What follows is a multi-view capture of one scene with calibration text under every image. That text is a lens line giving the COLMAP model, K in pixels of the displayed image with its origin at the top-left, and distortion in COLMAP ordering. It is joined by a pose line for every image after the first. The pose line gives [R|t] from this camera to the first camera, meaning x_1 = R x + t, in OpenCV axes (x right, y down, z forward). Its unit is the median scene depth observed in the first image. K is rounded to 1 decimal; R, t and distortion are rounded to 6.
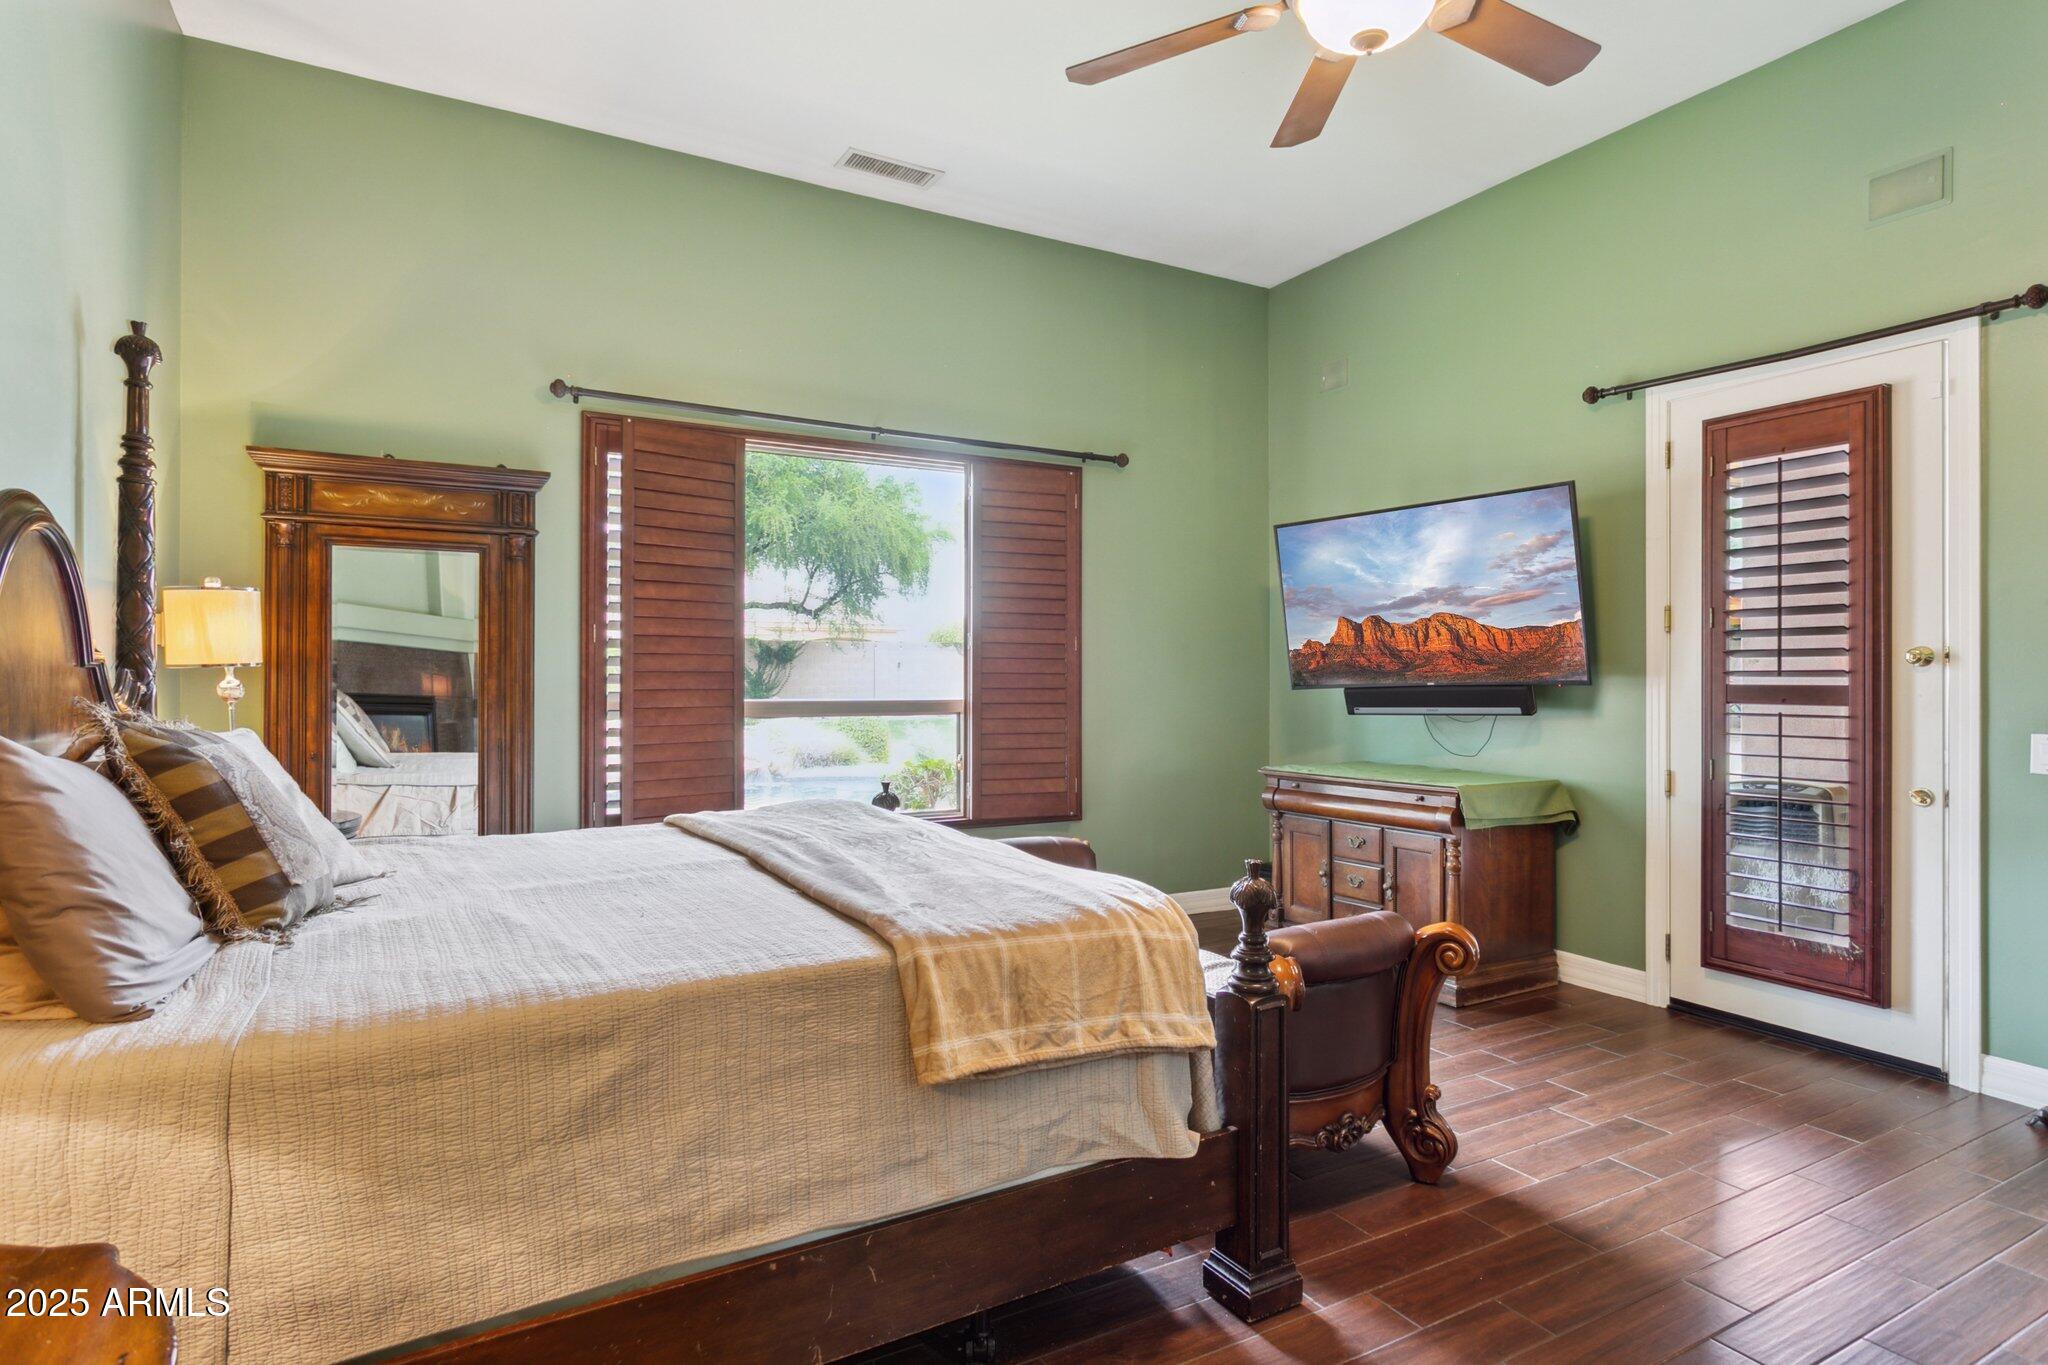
lens RADIAL K [[1080.0, 0, 1039.6], [0, 1080.0, 674.9], [0, 0, 1]] dist [-0.002306, 0.001646]
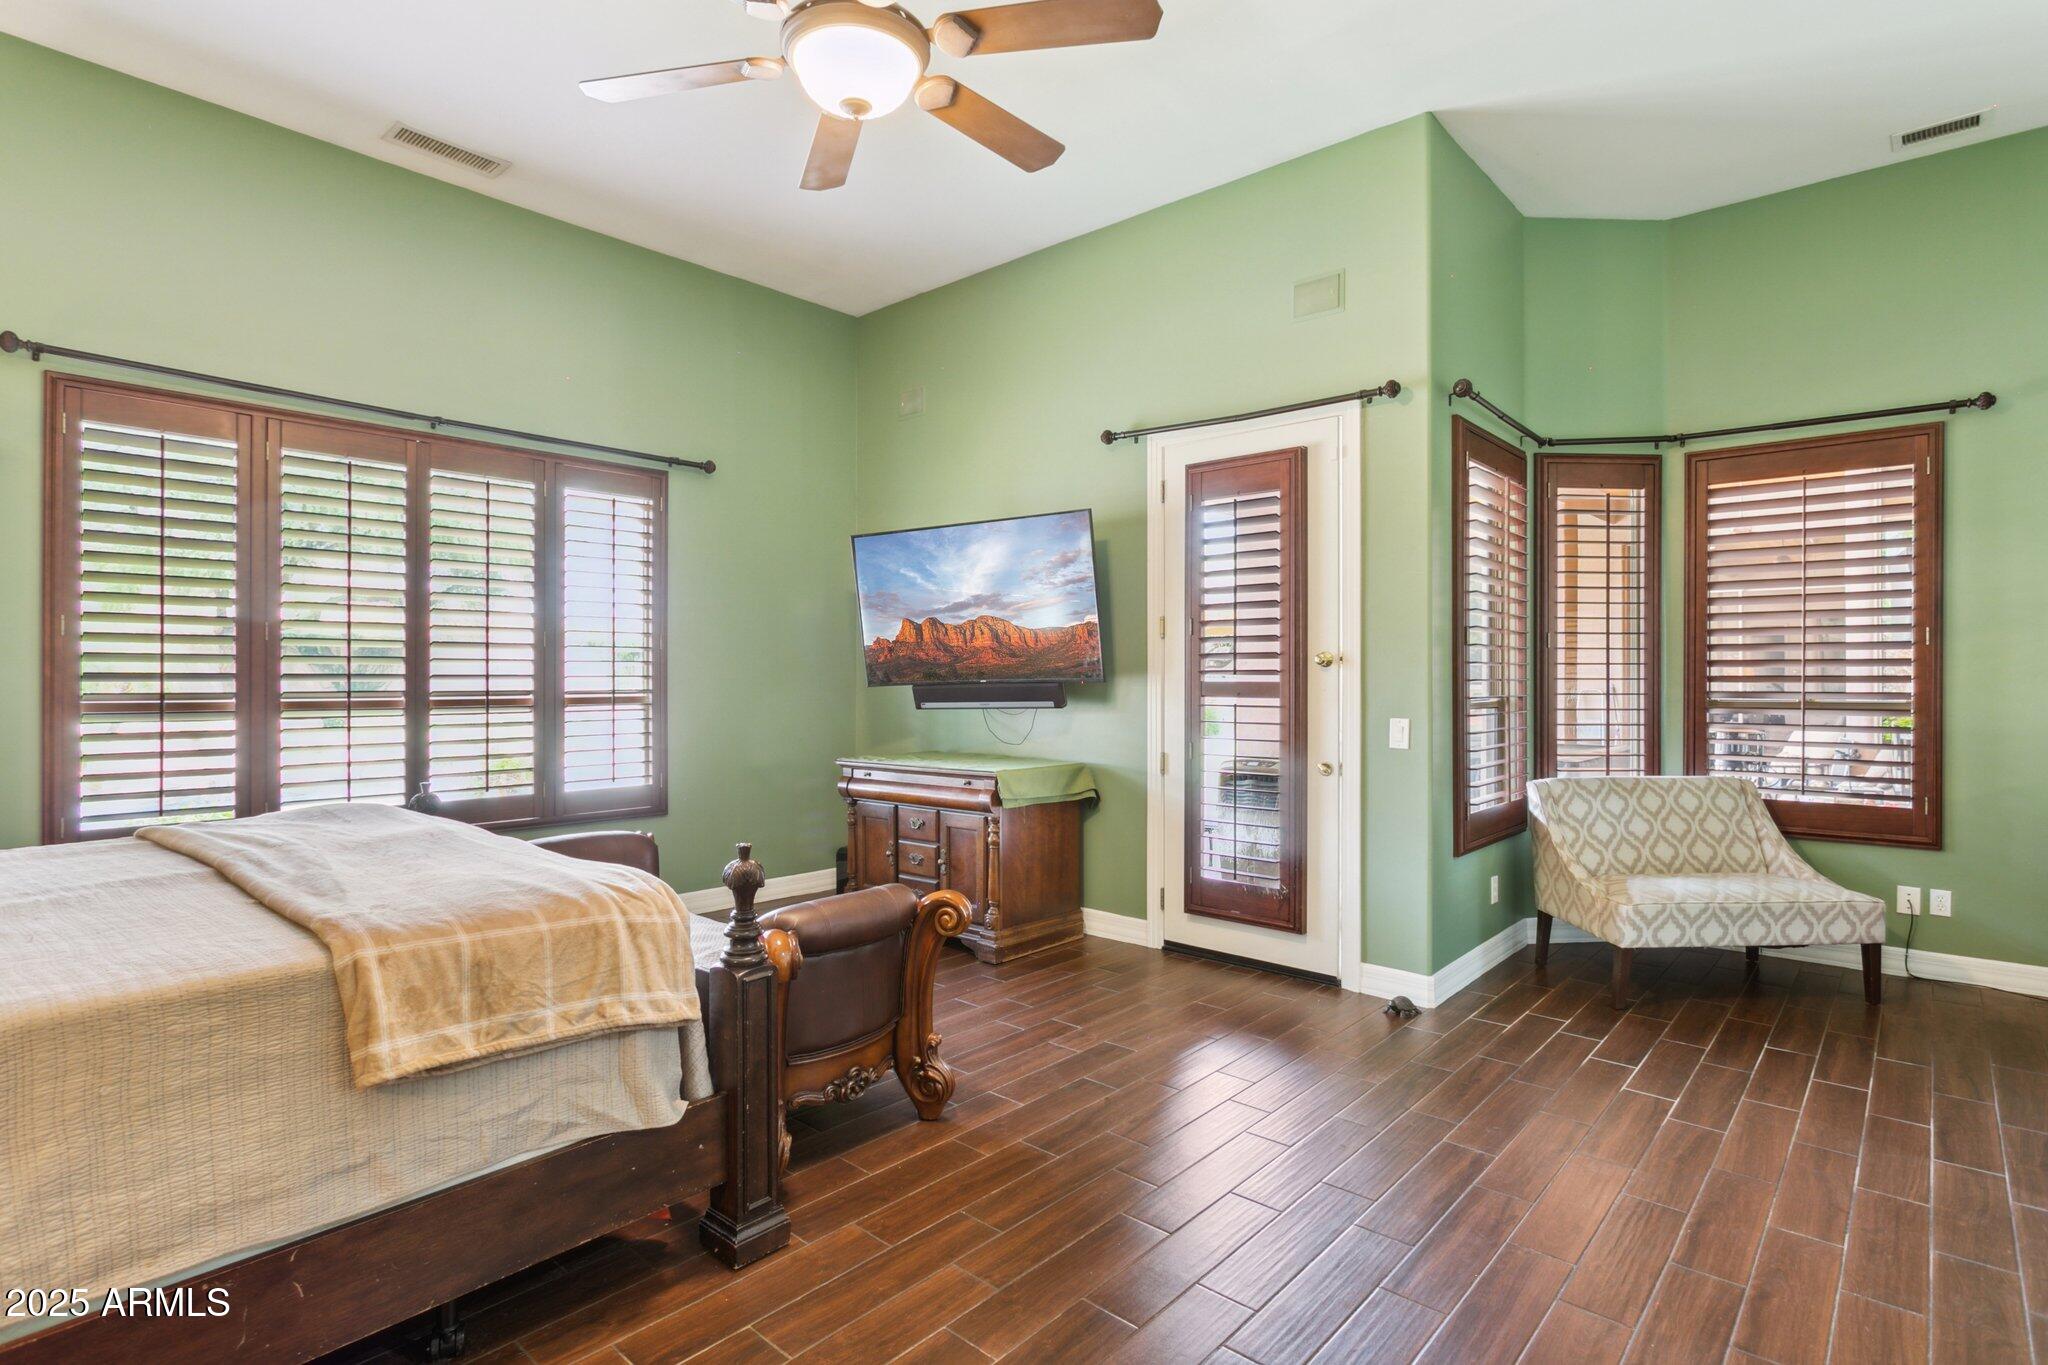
lens RADIAL K [[1015.7, 0, 1027.2], [0, 1015.7, 673.5], [0, 0, 1]] dist [-0.008920, 0.003890]
pose [[0.947939, 0.000822, 0.318451, 0.113587], [-0.000792, 1.000000, -0.000222, 0.000575], [-0.318451, -0.000042, 0.947939, -0.045126]]
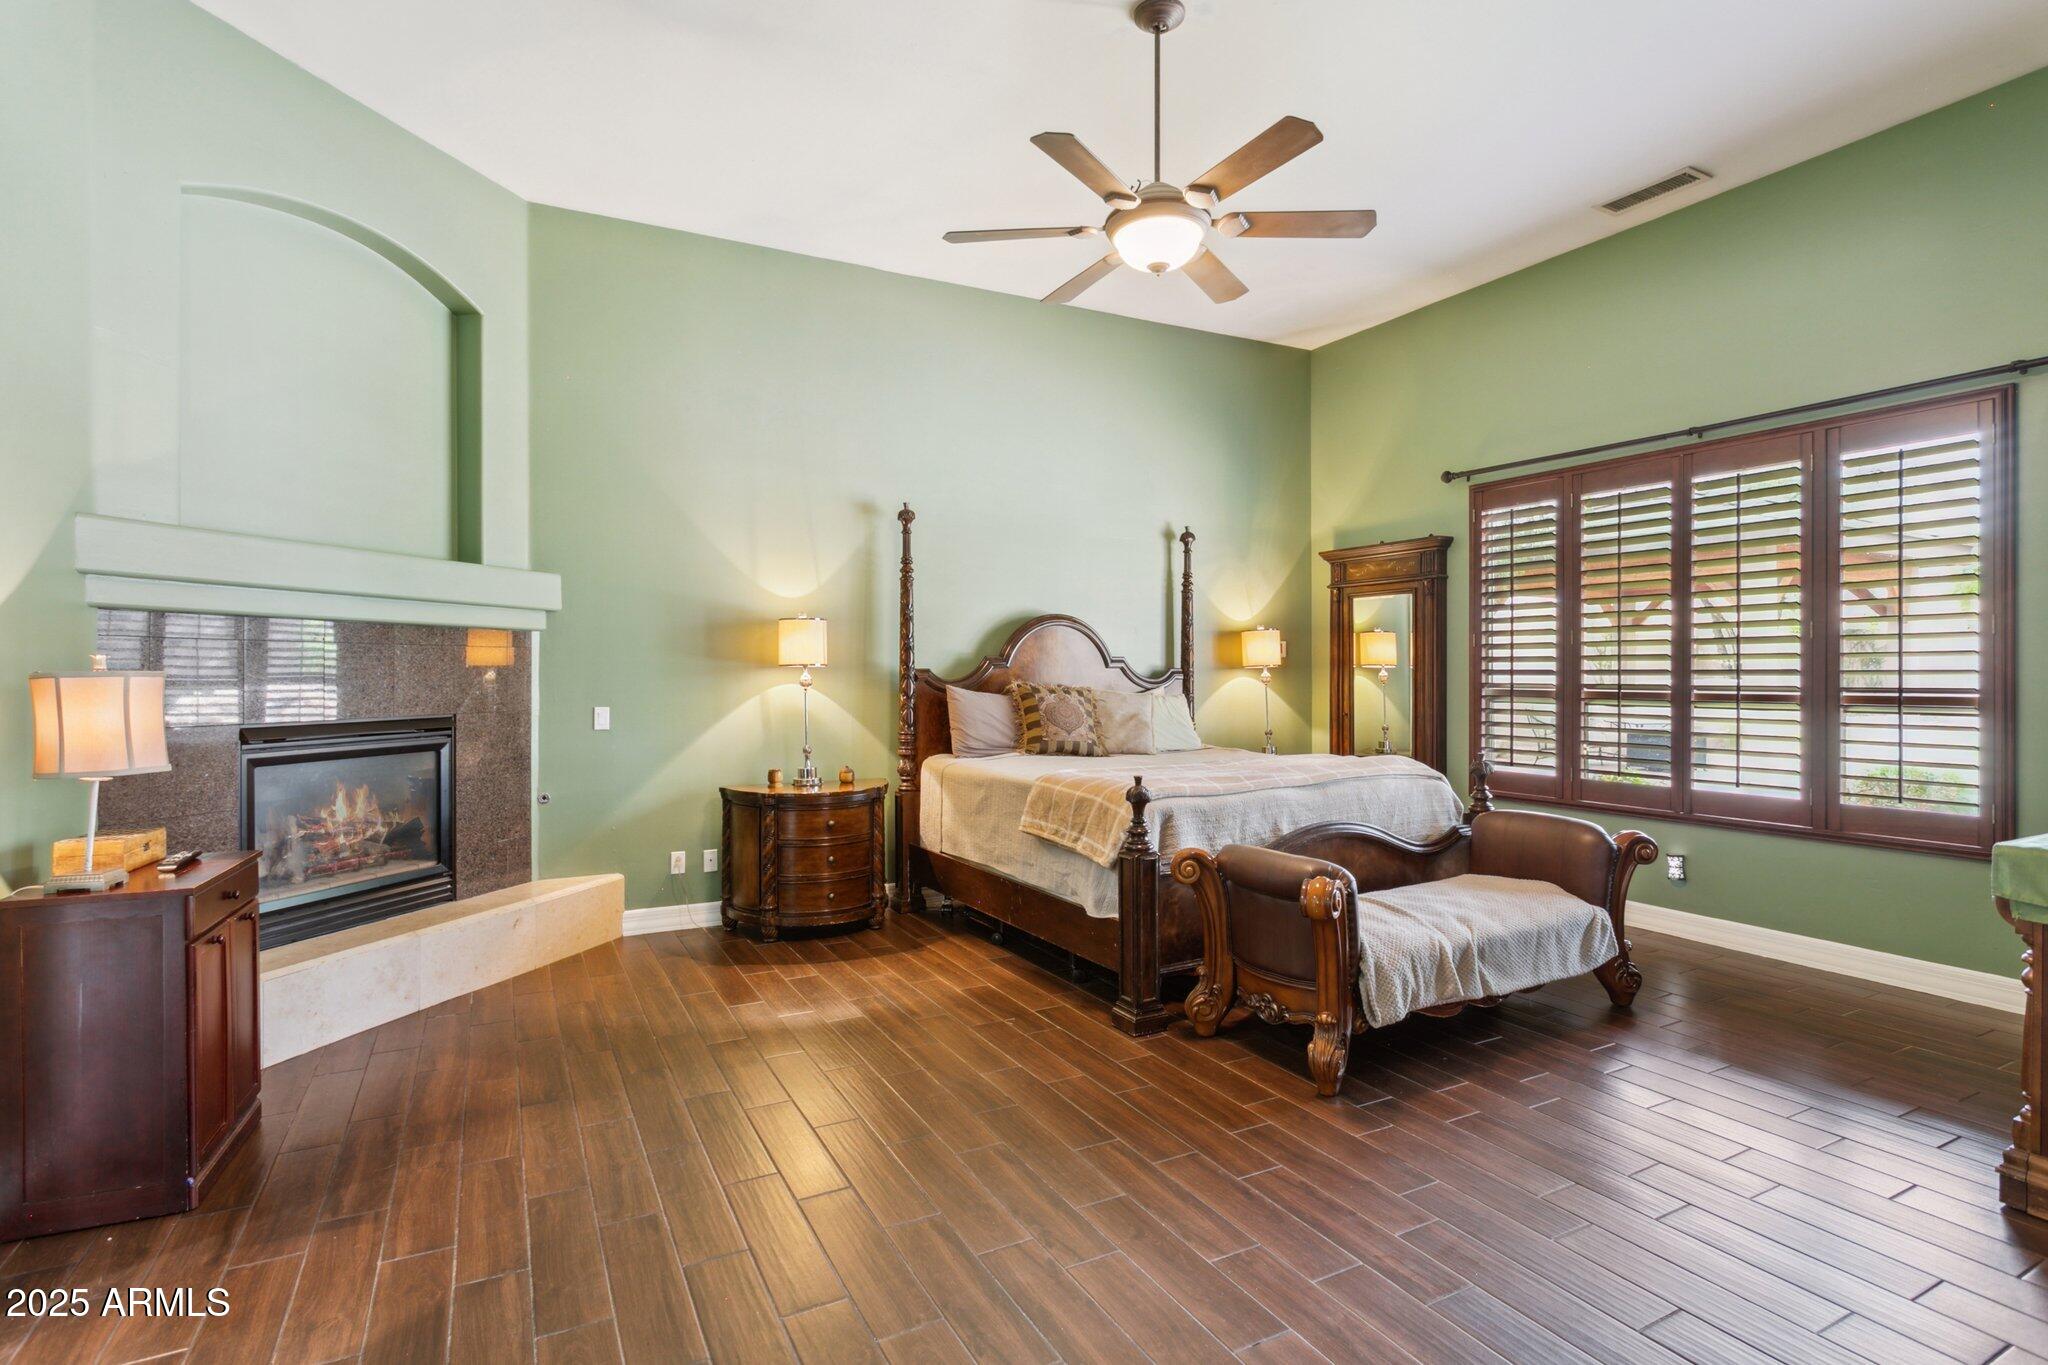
lens RADIAL K [[1015.7, 0, 1027.2], [0, 1015.7, 673.5], [0, 0, 1]] dist [-0.008920, 0.003890]
pose [[-0.025320, -0.000382, -0.999679, 1.468190], [0.002925, 0.999996, -0.000456, 0.006023], [0.999675, -0.002935, -0.025319, 0.690933]]
